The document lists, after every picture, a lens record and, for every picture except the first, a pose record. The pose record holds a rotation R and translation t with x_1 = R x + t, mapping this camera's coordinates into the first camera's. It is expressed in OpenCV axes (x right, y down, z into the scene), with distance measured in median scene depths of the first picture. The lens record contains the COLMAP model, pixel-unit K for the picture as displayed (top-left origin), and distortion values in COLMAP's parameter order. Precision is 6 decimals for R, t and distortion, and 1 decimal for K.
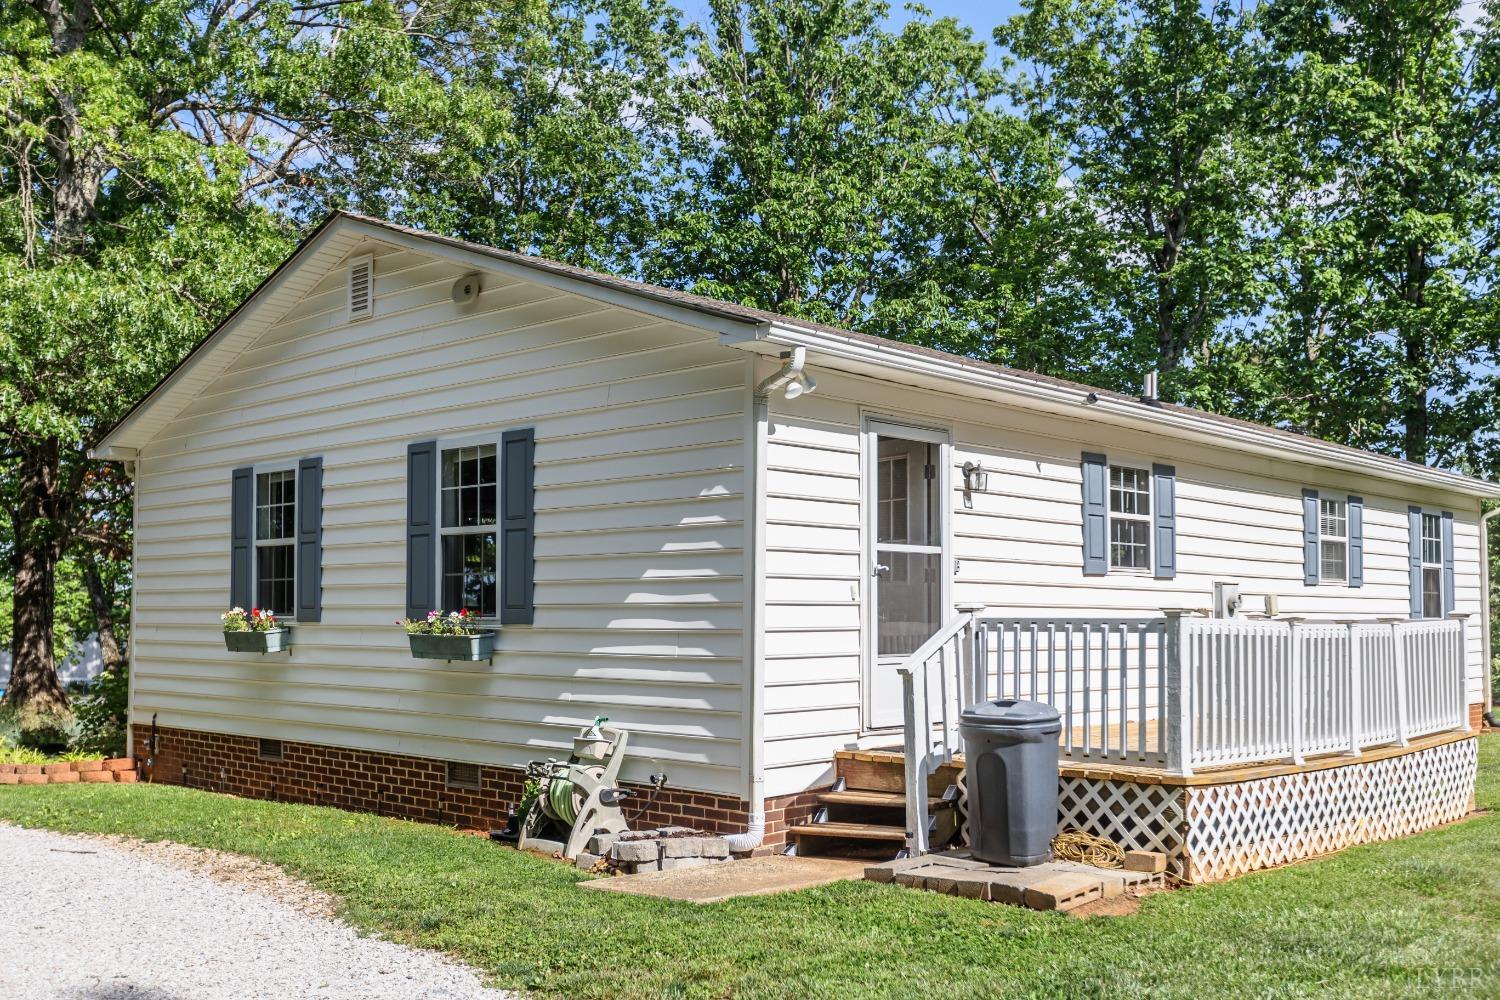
lens RADIAL K [[1432.3, 0, 743.8], [0, 1432.3, 603.0], [0, 0, 1]] dist [0.004143, -0.008481]
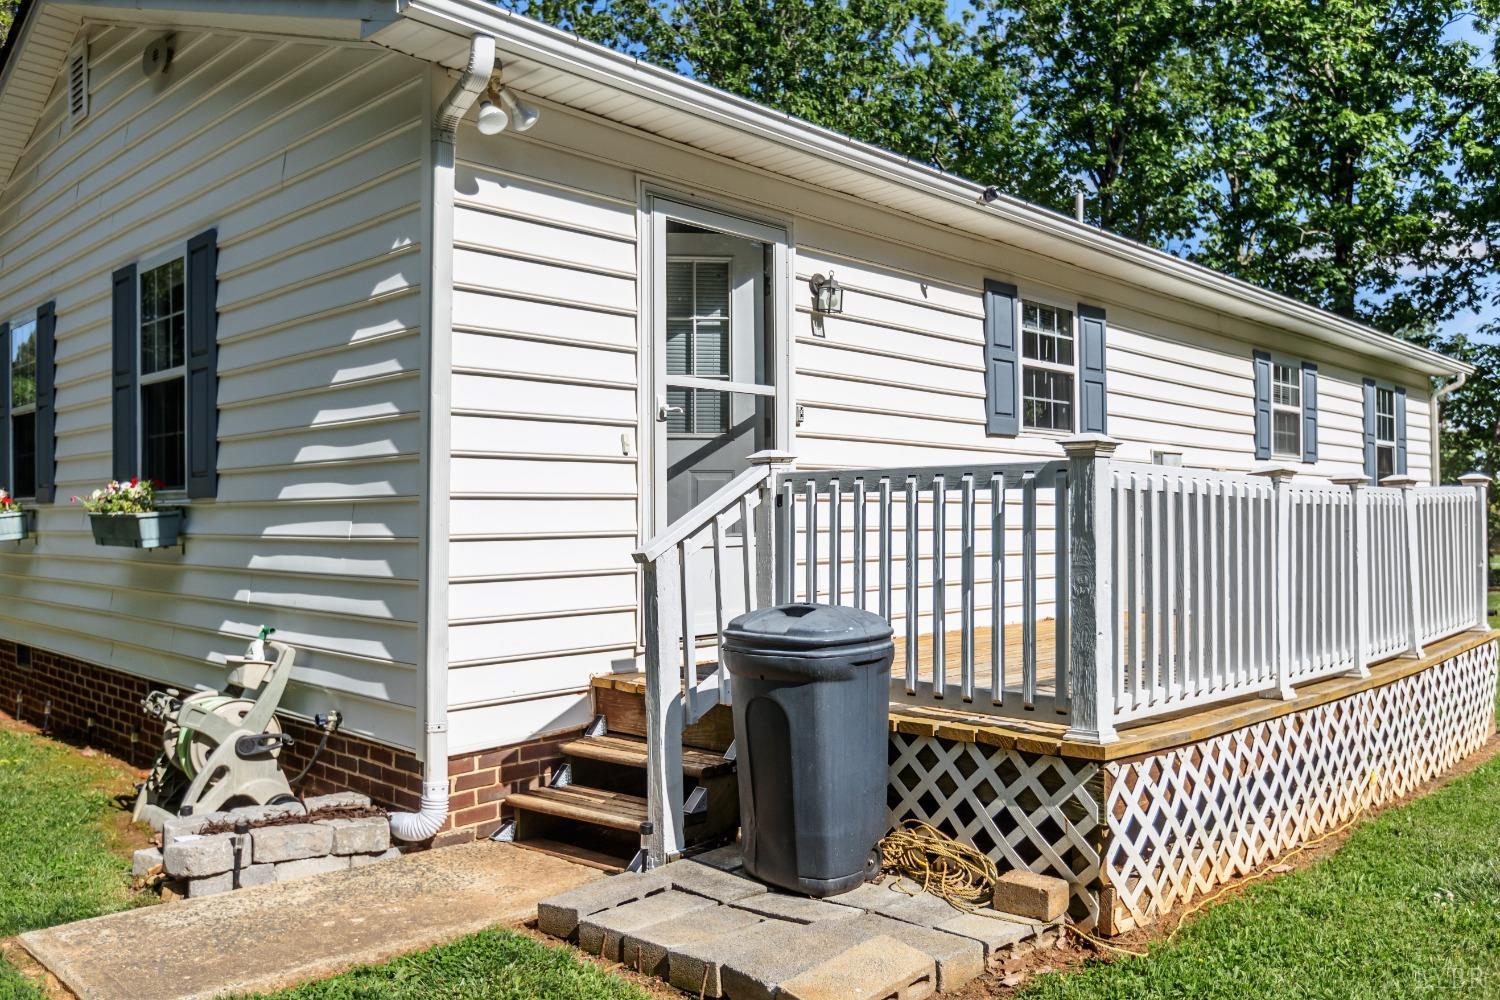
lens RADIAL K [[1145.8, 0, 754.5], [0, 1145.8, 530.0], [0, 0, 1]] dist [0.015143, -0.006194]
pose [[0.999849, -0.006776, -0.016008, 0.150113], [0.007113, 0.999752, 0.021097, 0.023321], [0.015861, -0.021207, 0.999649, 0.460912]]
